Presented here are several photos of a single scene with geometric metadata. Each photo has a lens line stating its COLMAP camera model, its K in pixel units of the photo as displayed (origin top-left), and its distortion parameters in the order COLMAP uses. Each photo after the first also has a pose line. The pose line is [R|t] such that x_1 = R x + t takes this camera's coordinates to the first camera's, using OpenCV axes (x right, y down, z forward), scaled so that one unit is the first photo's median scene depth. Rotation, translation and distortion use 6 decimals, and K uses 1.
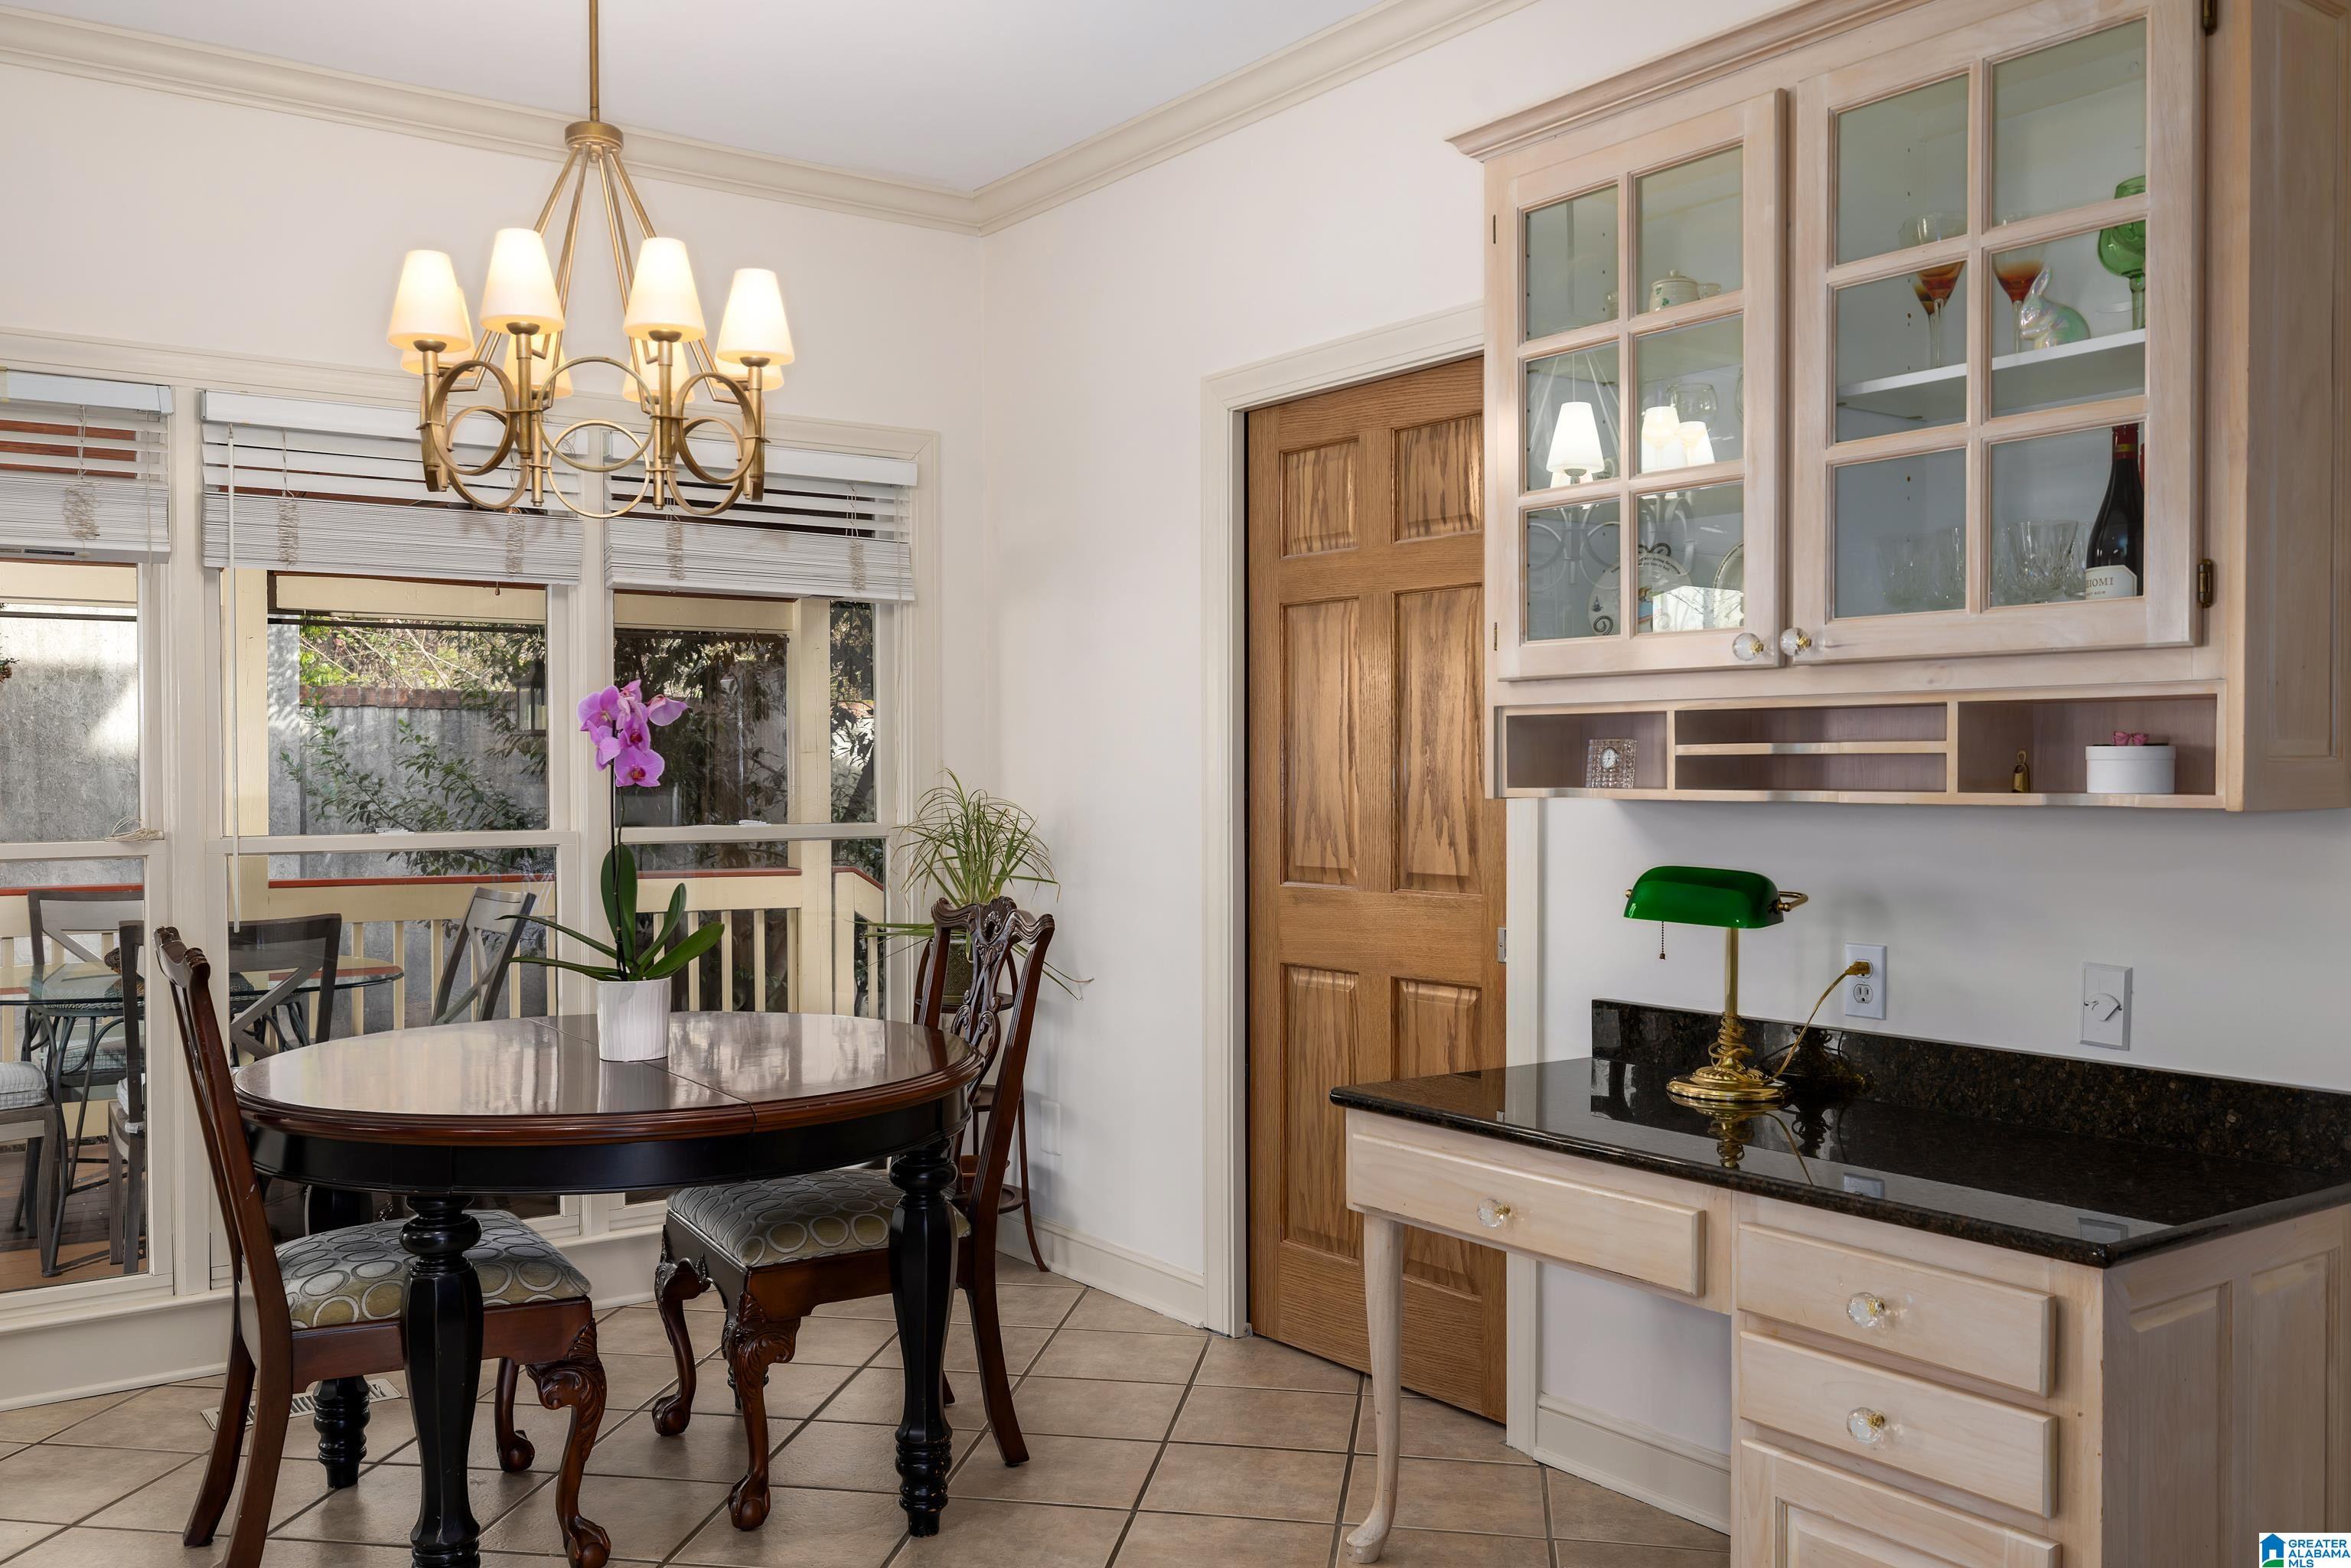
lens RADIAL K [[1959.3, 0, 1185.3], [0, 1959.3, 817.5], [0, 0, 1]] dist [-0.005526, 0.004102]
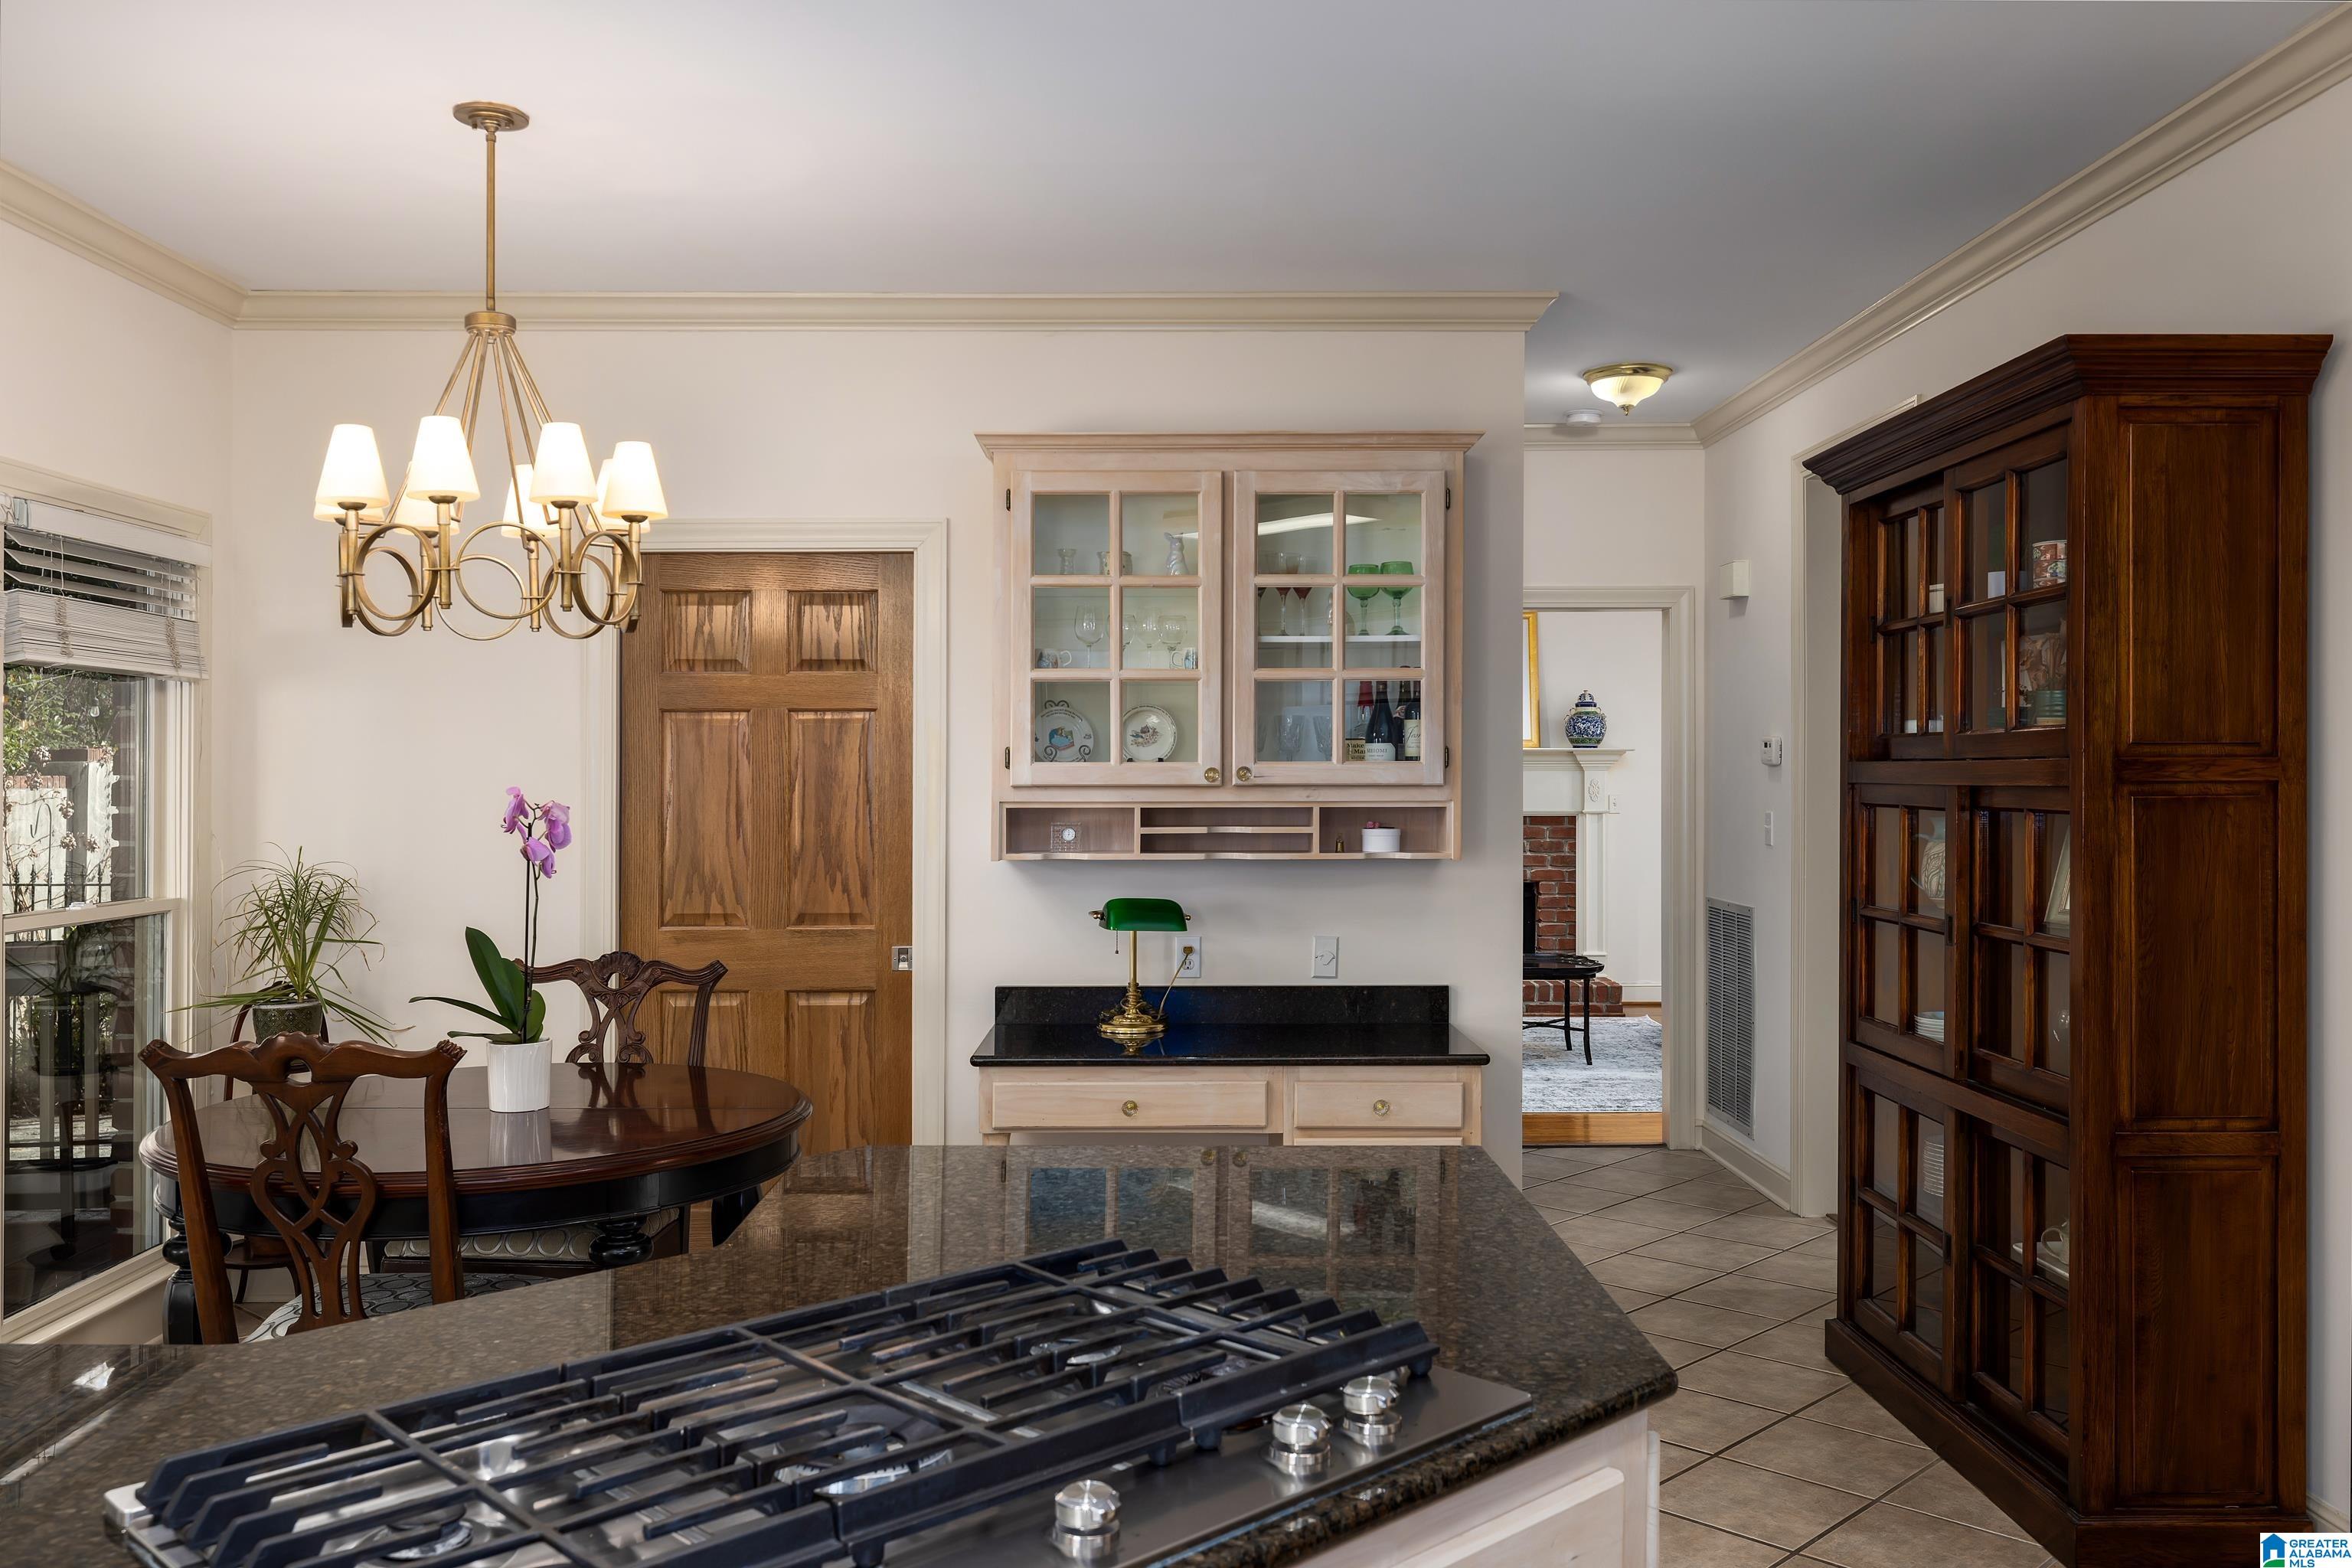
lens RADIAL K [[1915.3, 0, 1184.8], [0, 1915.3, 791.5], [0, 0, 1]] dist [0.006621, -0.000822]
pose [[0.563747, -0.007120, 0.825917, -1.050619], [0.020880, 0.999766, -0.005634, -0.054948], [-0.825684, 0.020421, 0.563764, 0.020216]]
